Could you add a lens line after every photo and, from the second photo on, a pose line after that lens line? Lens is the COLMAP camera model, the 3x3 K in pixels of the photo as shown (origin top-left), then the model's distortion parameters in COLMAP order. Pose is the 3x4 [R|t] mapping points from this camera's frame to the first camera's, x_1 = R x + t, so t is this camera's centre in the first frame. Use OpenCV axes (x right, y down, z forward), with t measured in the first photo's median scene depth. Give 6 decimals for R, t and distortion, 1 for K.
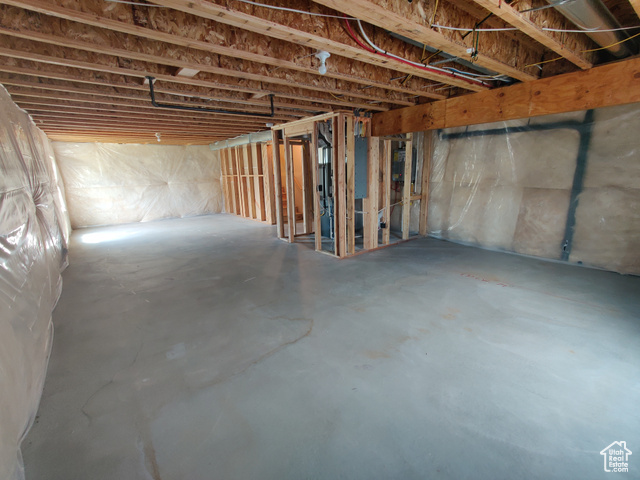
lens RADIAL K [[298.0, 0, 320.2], [0, 298.0, 239.3], [0, 0, 1]] dist [-0.003672, 0.001134]
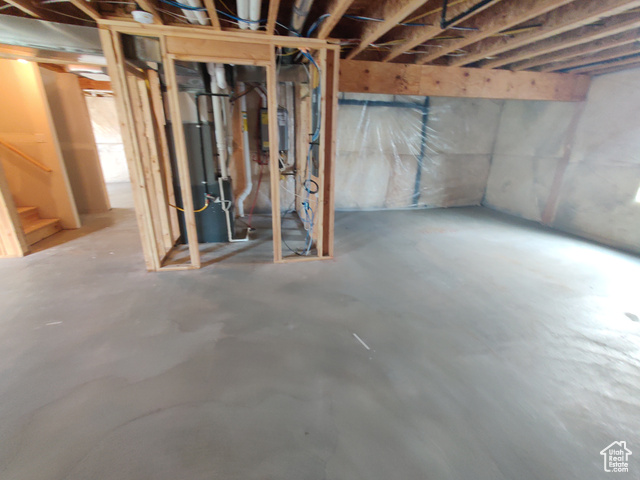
lens RADIAL K [[298.0, 0, 318.8], [0, 298.0, 241.7], [0, 0, 1]] dist [-0.003672, 0.001134]
pose [[0.438941, -0.274246, 0.855640, -0.633284], [0.183441, 0.959576, 0.213455, -0.155353], [-0.879591, 0.063265, 0.471505, 0.750299]]
